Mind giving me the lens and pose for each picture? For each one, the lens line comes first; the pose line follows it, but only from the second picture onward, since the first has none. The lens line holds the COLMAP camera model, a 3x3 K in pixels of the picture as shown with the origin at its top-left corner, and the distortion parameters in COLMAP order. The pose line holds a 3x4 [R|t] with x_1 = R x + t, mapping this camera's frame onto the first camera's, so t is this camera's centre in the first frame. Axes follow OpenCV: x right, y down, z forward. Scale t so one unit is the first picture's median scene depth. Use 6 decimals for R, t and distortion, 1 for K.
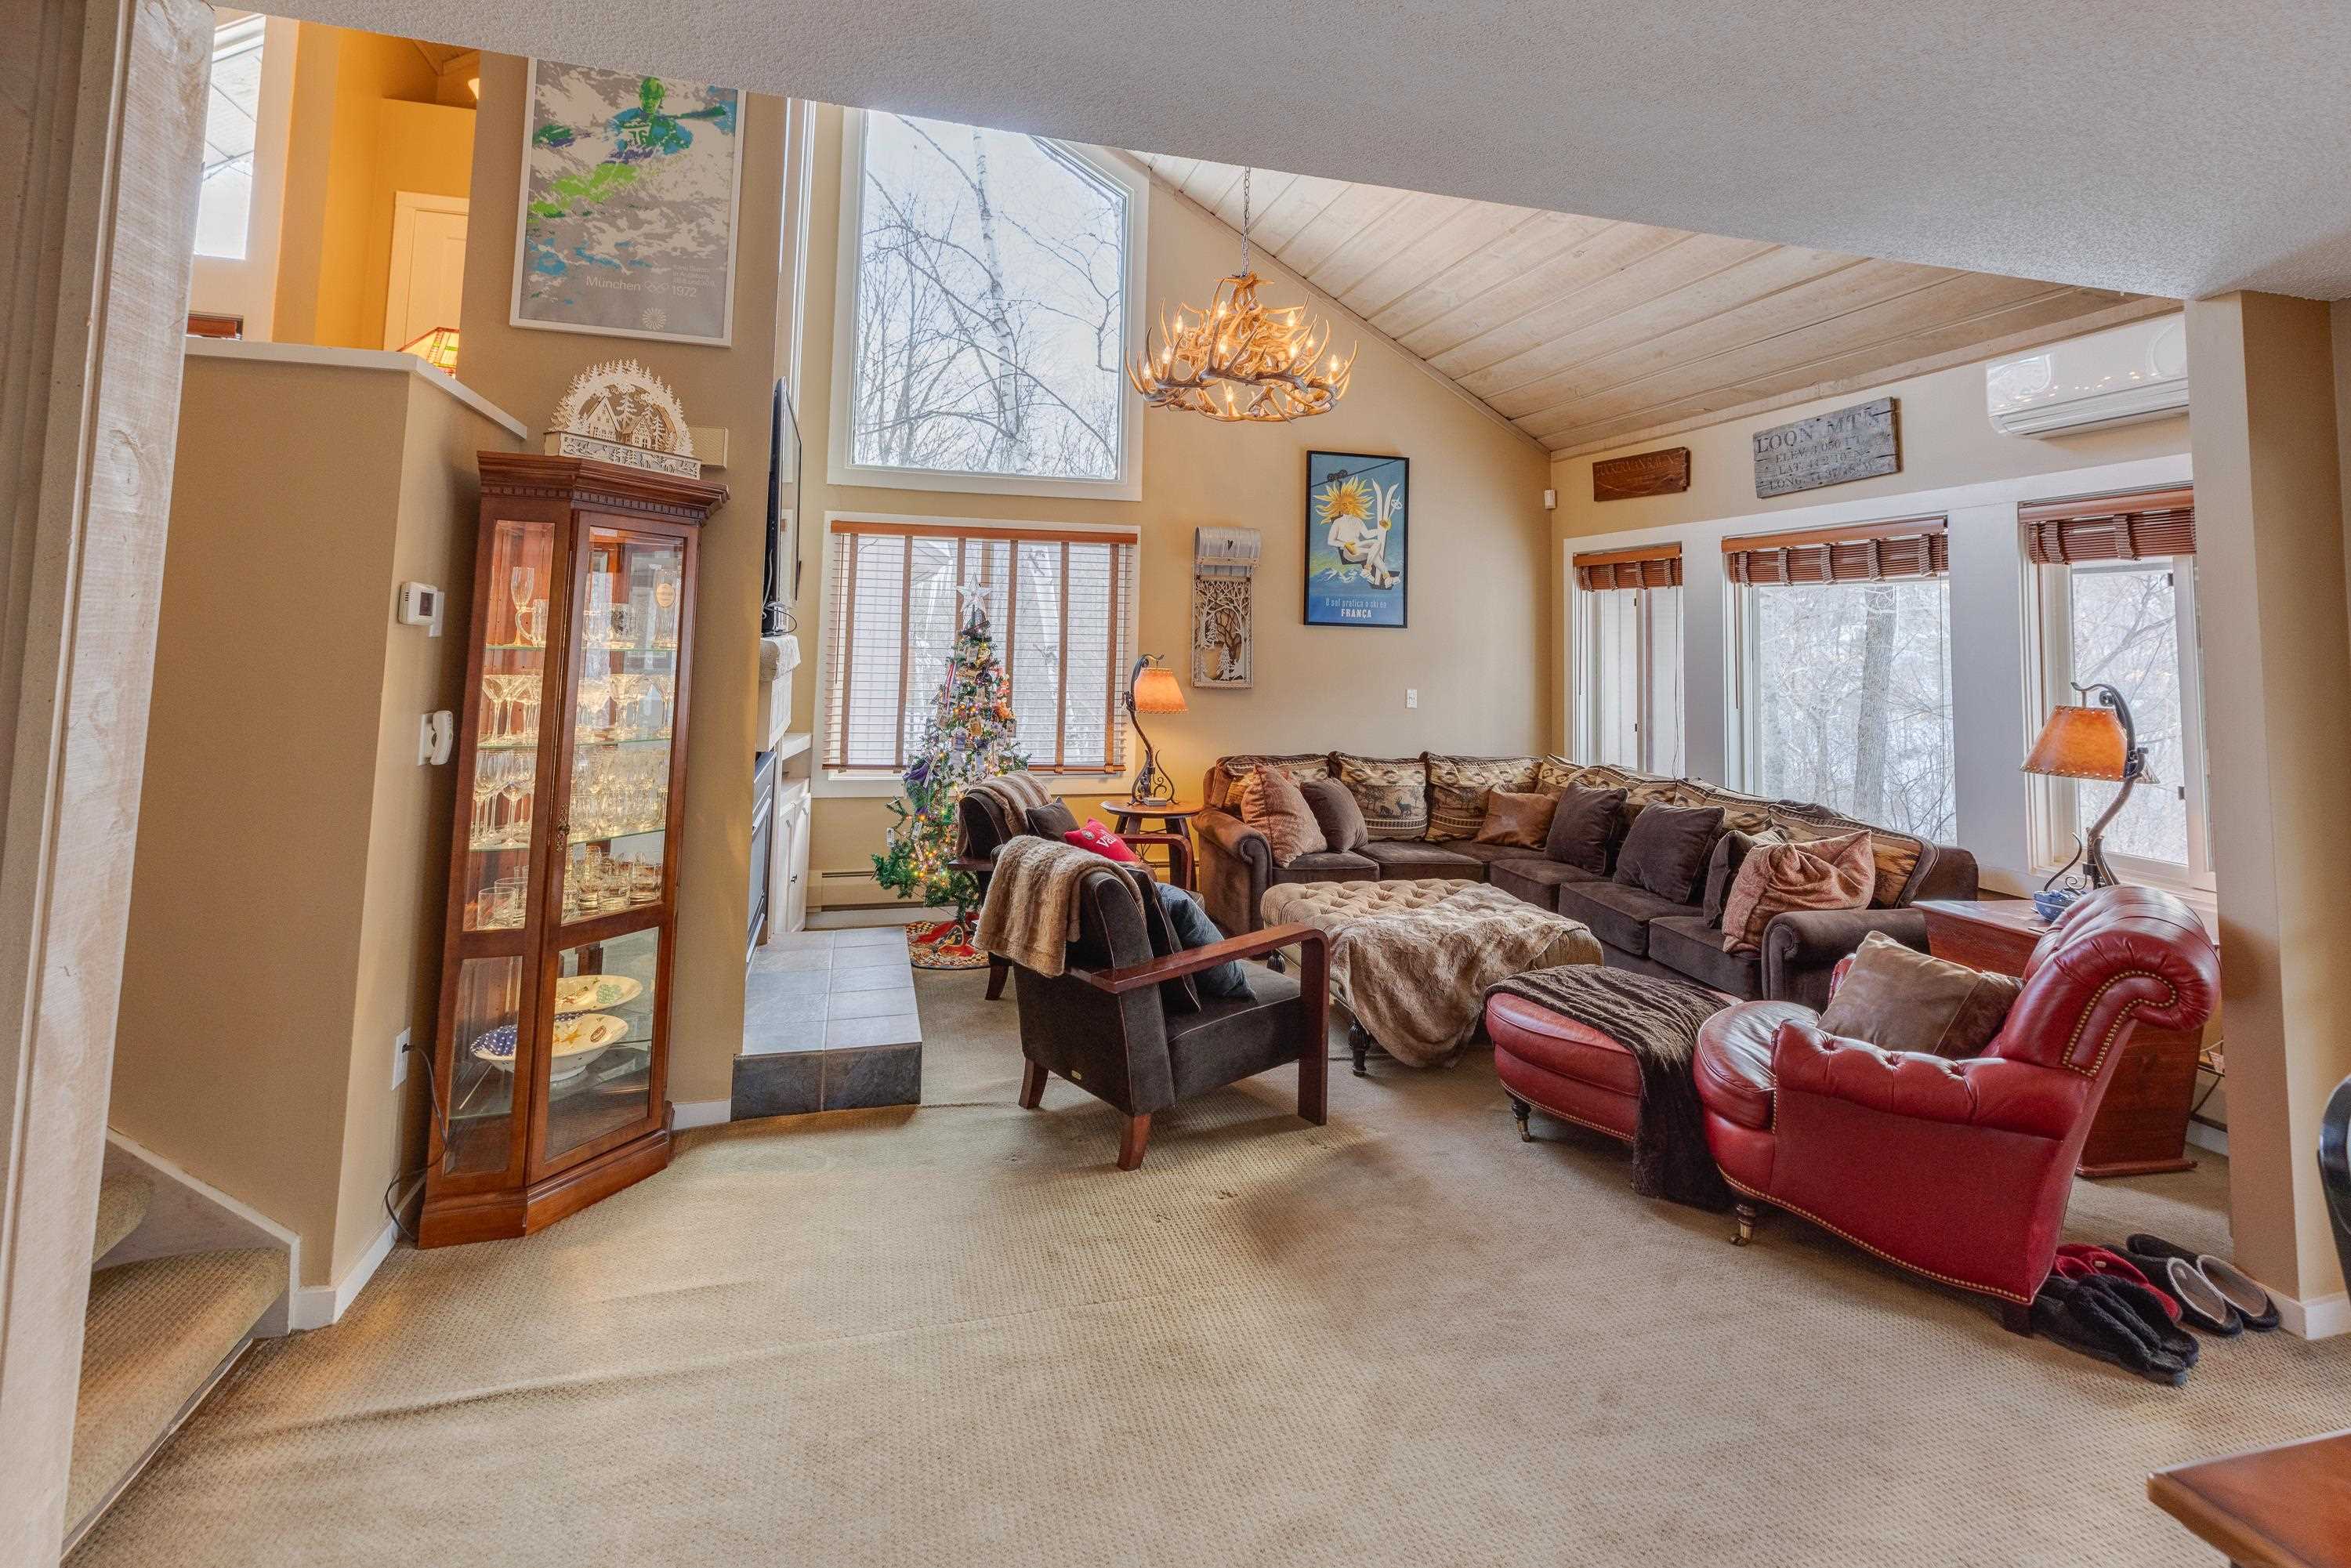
lens RADIAL K [[1111.8, 0, 1186.3], [0, 1111.8, 568.7], [0, 0, 1]] dist [0.000789, 0.001284]
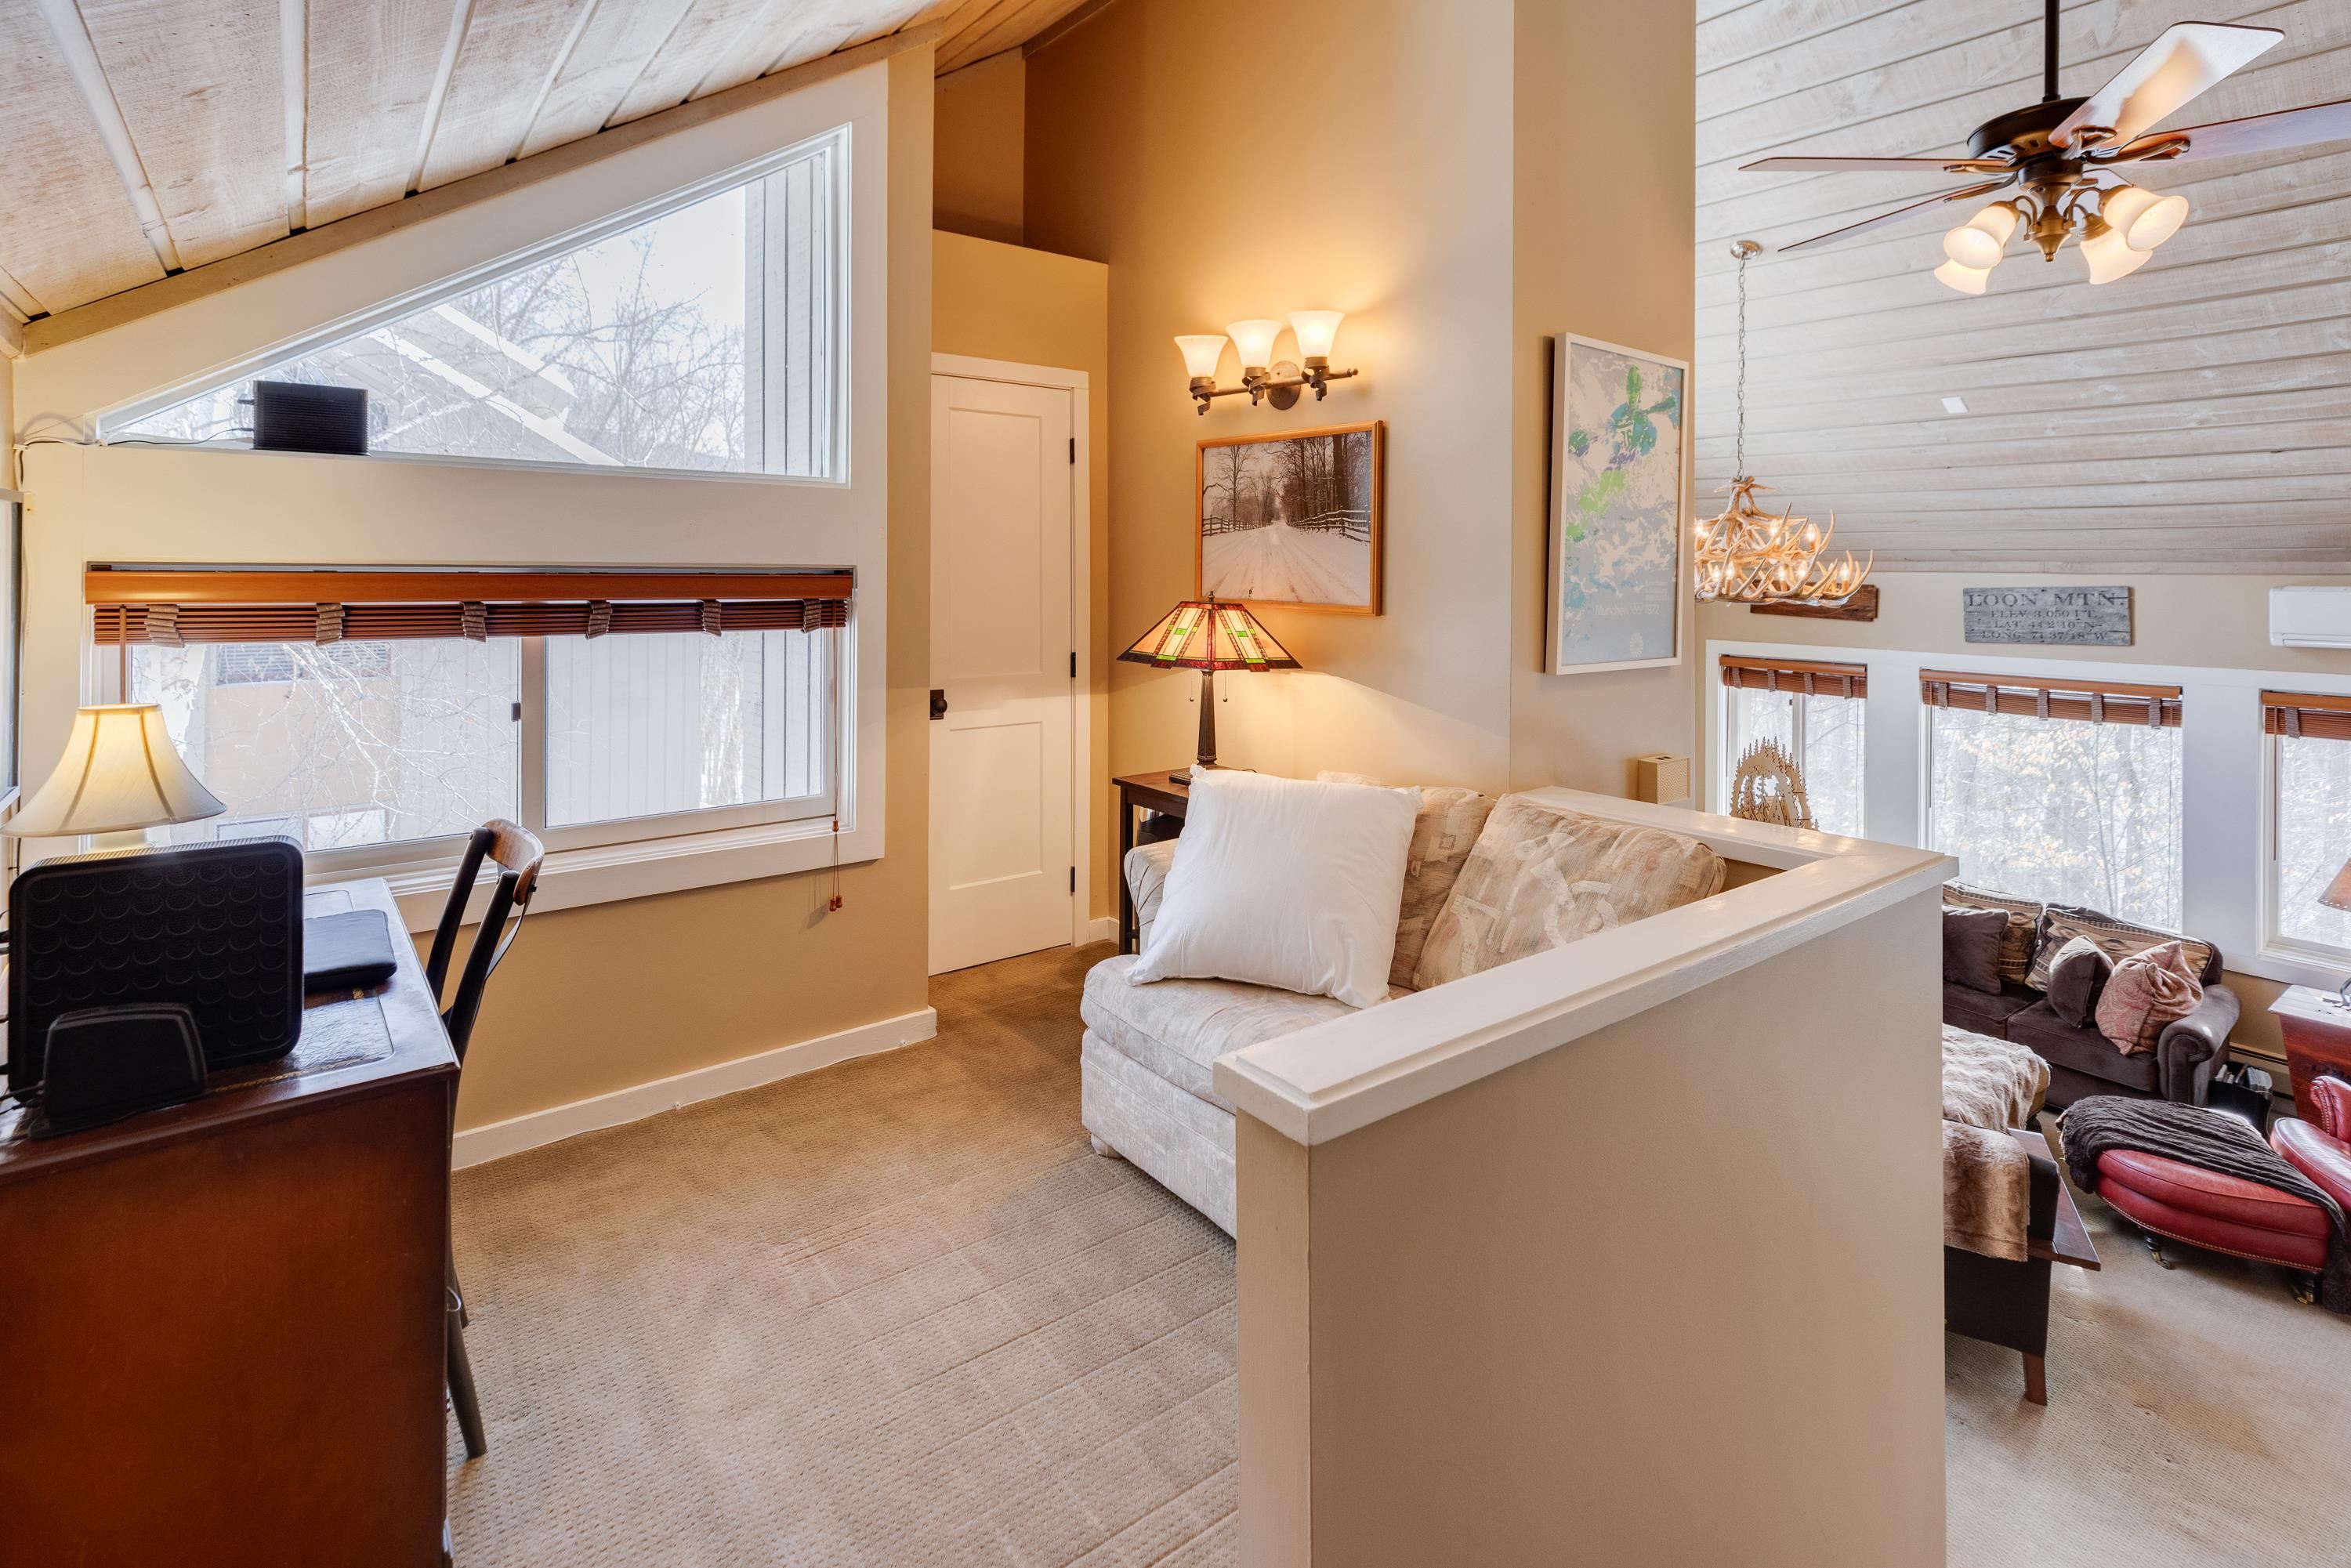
lens RADIAL K [[1111.8, 0, 1186.3], [0, 1111.8, 568.7], [0, 0, 1]] dist [0.000789, 0.001284]
pose [[0.919693, -0.022623, 0.391987, -1.006373], [-0.006855, 0.997261, 0.073638, -0.303332], [-0.392579, -0.070411, 0.917019, 0.288184]]
